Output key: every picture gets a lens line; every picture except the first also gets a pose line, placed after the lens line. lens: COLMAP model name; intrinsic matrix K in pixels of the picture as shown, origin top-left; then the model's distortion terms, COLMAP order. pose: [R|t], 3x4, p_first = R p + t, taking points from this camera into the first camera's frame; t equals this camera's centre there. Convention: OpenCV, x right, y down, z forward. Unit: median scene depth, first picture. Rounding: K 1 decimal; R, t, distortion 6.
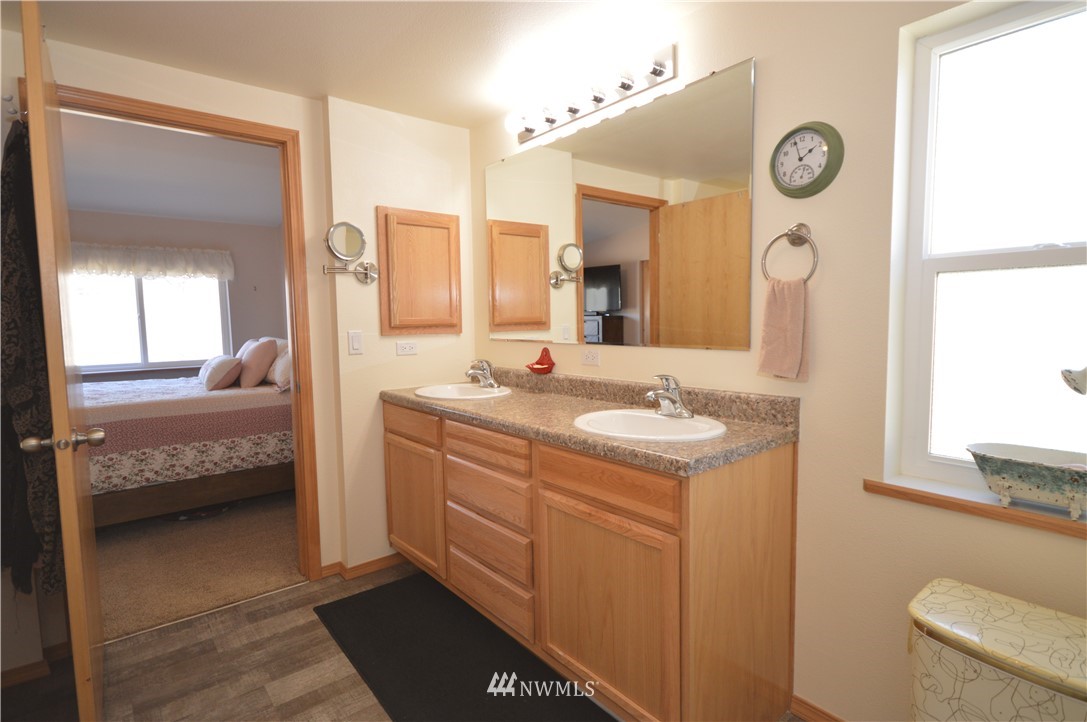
lens RADIAL K [[545.5, 0, 538.2], [0, 545.5, 362.4], [0, 0, 1]] dist [0.013720, -0.004902]
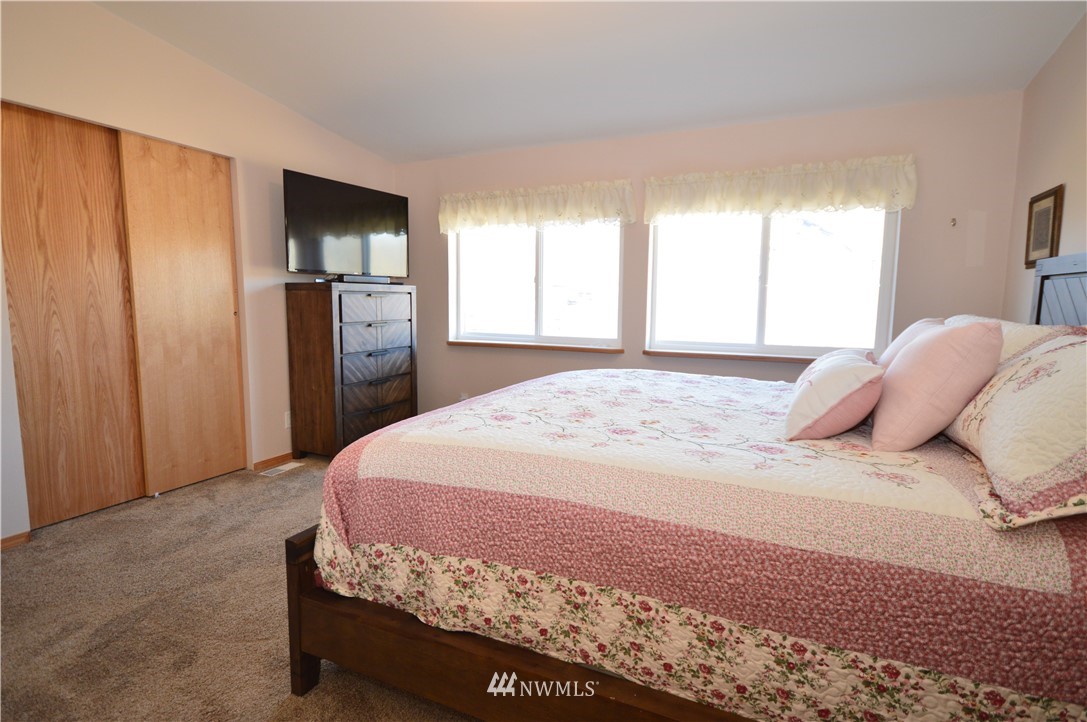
lens RADIAL K [[545.5, 0, 547.5], [0, 545.5, 358.6], [0, 0, 1]] dist [0.013720, -0.004902]
pose [[0.451727, 0.120951, -0.883919, -0.378566], [-0.086968, 0.992019, 0.091297, -0.033090], [0.887907, 0.035631, 0.458641, 0.747374]]
